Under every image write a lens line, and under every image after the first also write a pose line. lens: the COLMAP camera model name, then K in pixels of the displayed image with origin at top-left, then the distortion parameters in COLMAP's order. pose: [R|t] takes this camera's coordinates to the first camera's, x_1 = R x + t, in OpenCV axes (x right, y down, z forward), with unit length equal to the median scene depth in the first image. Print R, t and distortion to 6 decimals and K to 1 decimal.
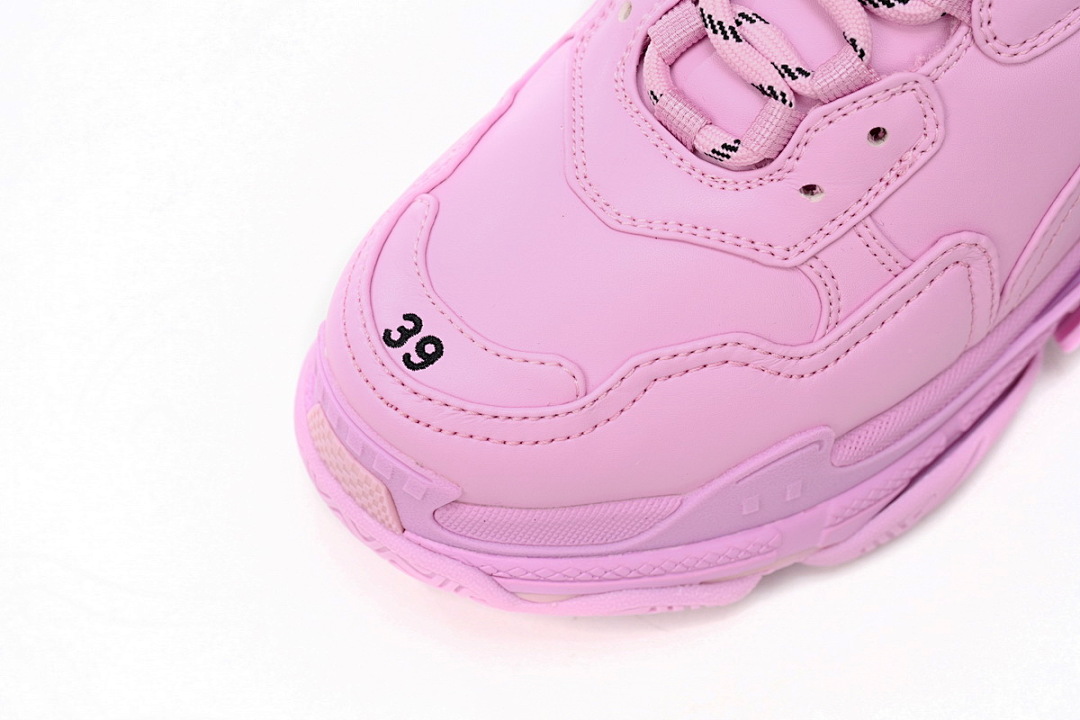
lens RADIAL K [[1948.4, 0, 538.4], [0, 1948.4, 356.9], [0, 0, 1]] dist [-0.008007, 0.000000]
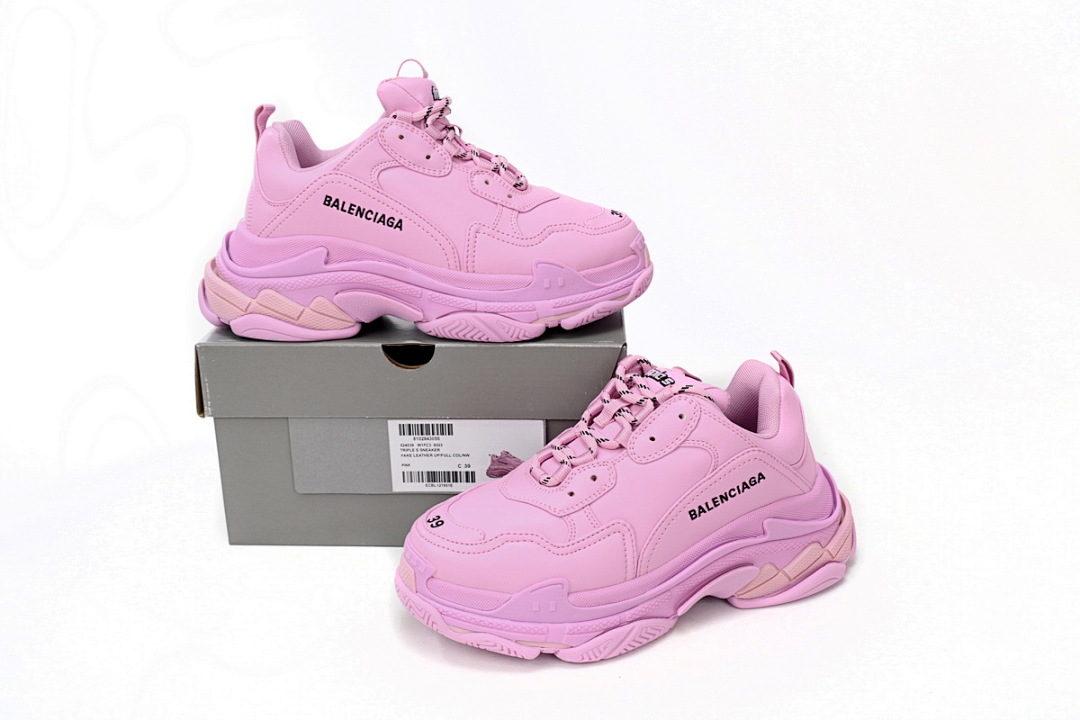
lens RADIAL K [[1114.0, 0, 540.4], [0, 1114.0, 360.7], [0, 0, 1]] dist [-0.000876, 0.000000]
pose [[0.962246, 0.109311, -0.249267, 0.503793], [-0.244871, 0.747507, -0.617472, 0.845825], [0.118832, 0.655198, 0.746053, -0.448078]]
